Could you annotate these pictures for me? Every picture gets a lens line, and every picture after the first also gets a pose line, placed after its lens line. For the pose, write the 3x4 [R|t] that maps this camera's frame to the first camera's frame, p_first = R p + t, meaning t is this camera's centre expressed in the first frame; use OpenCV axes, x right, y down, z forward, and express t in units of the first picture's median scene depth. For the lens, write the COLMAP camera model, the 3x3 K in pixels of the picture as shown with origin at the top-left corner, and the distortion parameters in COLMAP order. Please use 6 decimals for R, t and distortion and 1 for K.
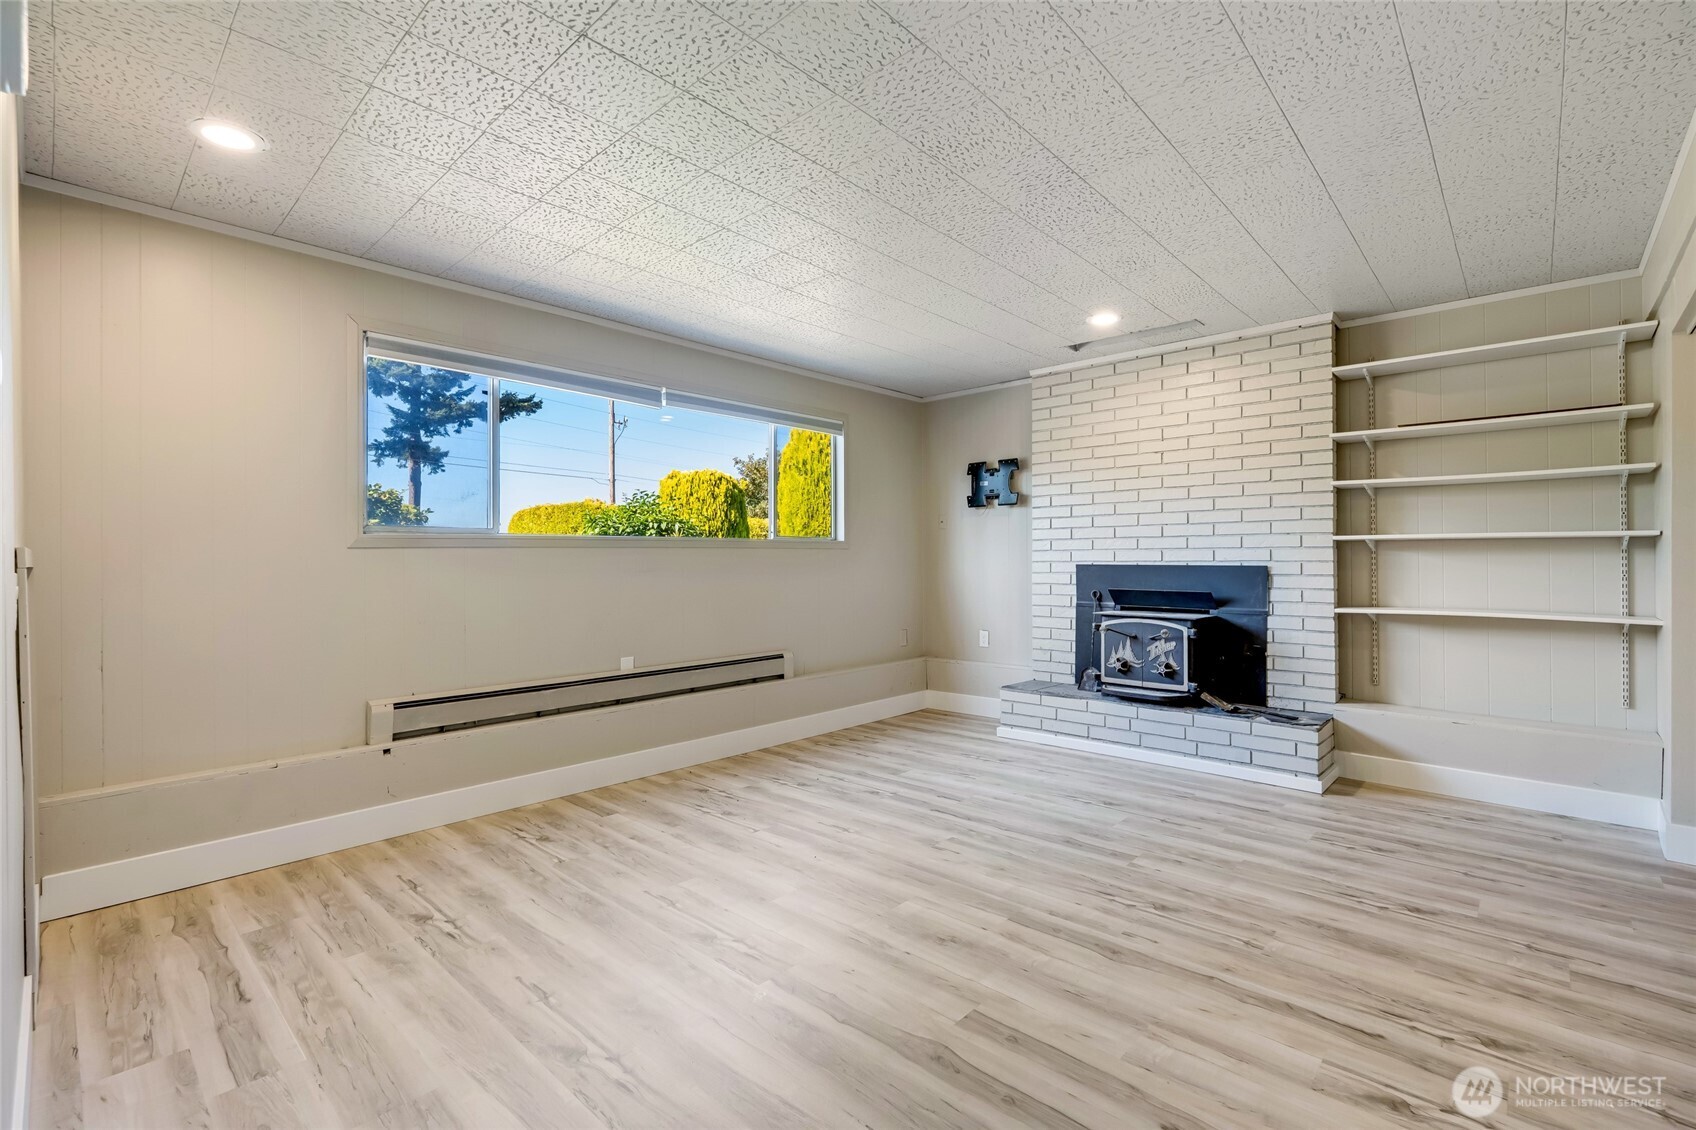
lens RADIAL K [[739.9, 0, 849.3], [0, 739.9, 560.3], [0, 0, 1]] dist [0.032658, 0.000391]
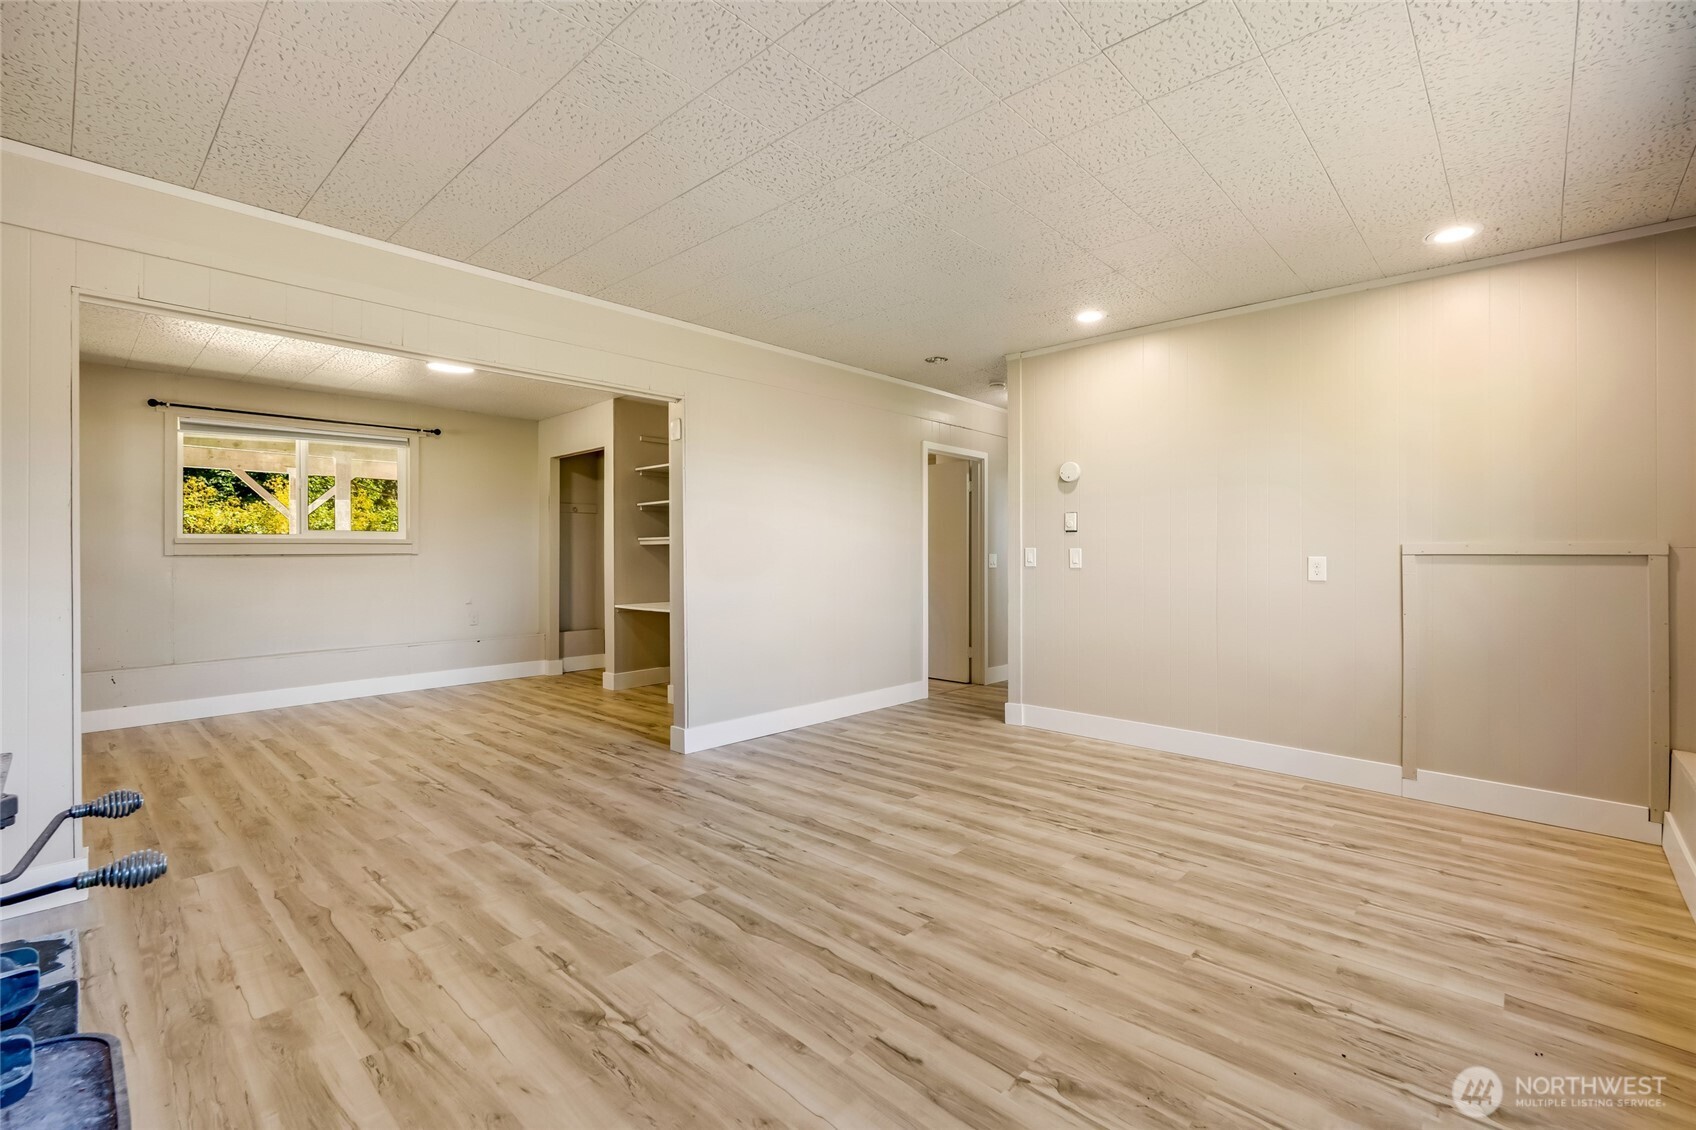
lens RADIAL K [[739.9, 0, 847.6], [0, 739.9, 564.4], [0, 0, 1]] dist [0.032658, 0.000391]
pose [[-0.999999, 0.000773, -0.001347, 0.224022], [0.000757, 0.999930, 0.011794, 0.005104], [0.001356, 0.011793, -0.999930, 1.983324]]
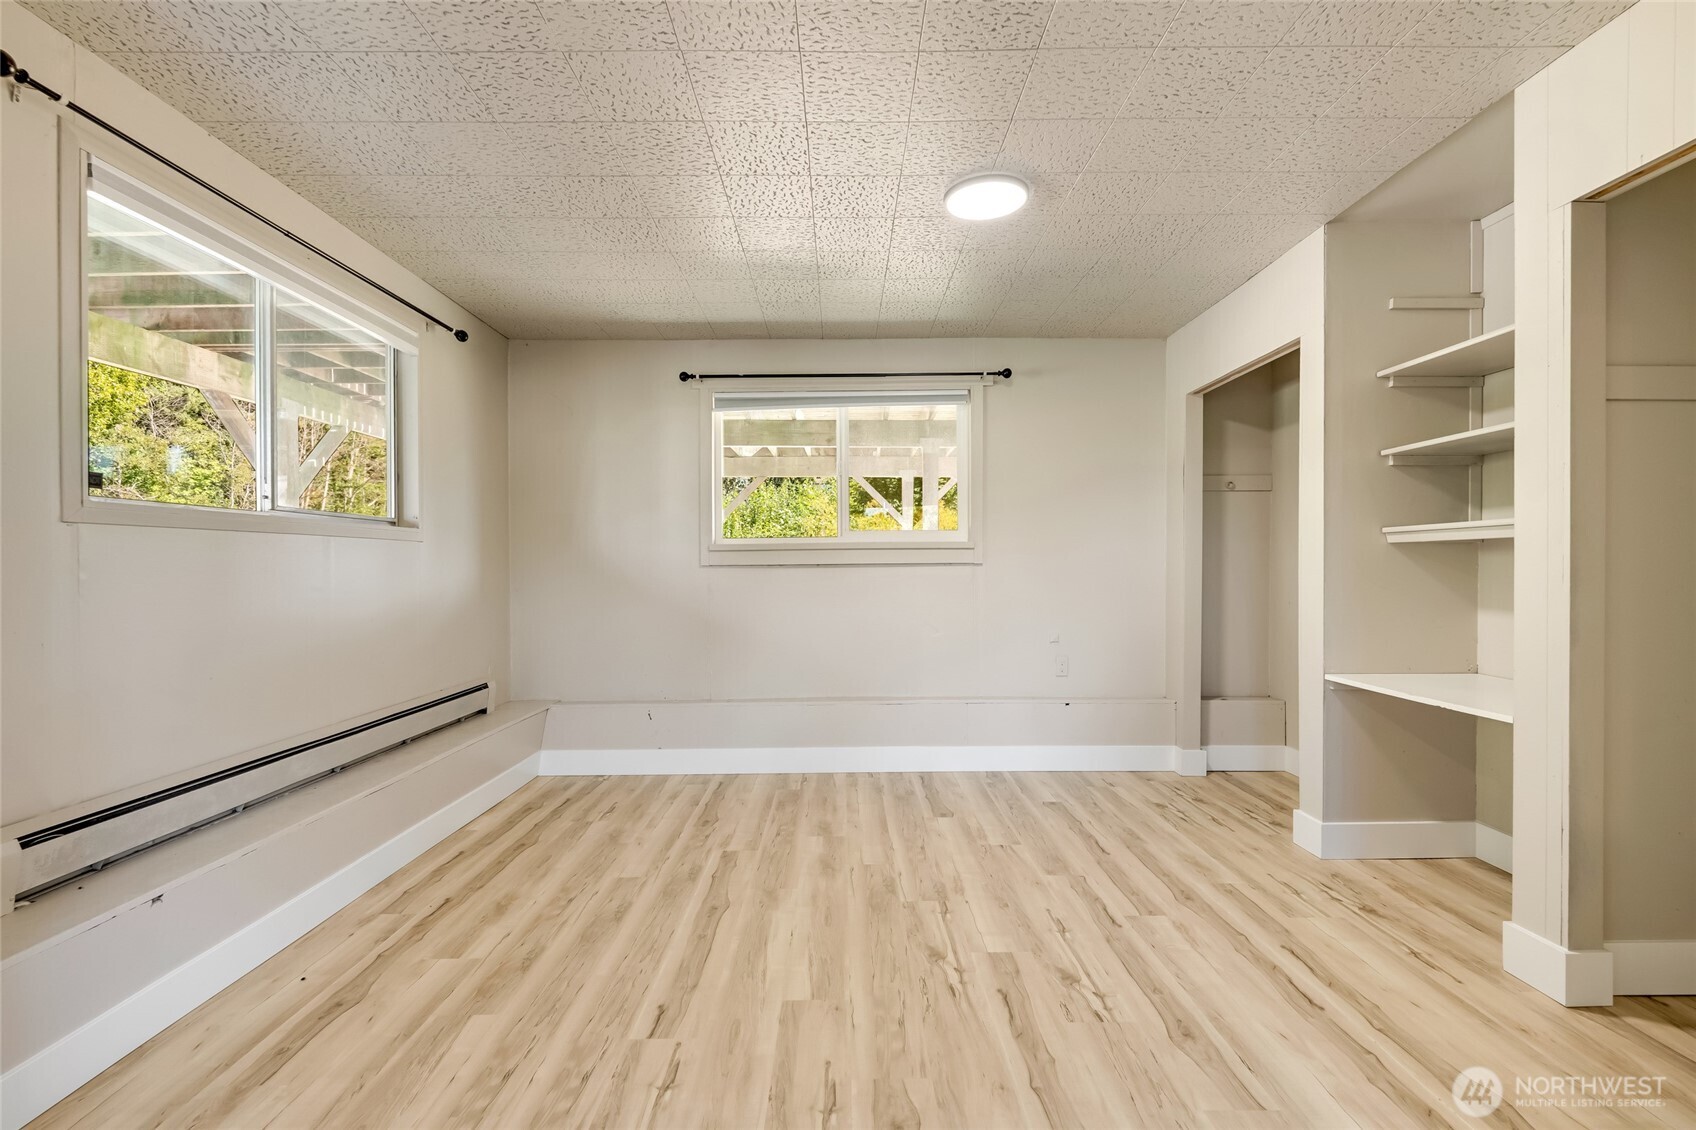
lens RADIAL K [[739.9, 0, 841.0], [0, 739.9, 573.4], [0, 0, 1]] dist [0.032658, 0.000391]
pose [[-0.670957, -0.004316, 0.741484, 0.261256], [0.001579, 0.999972, 0.007249, 0.005478], [-0.741494, 0.006035, -0.670932, 1.879749]]
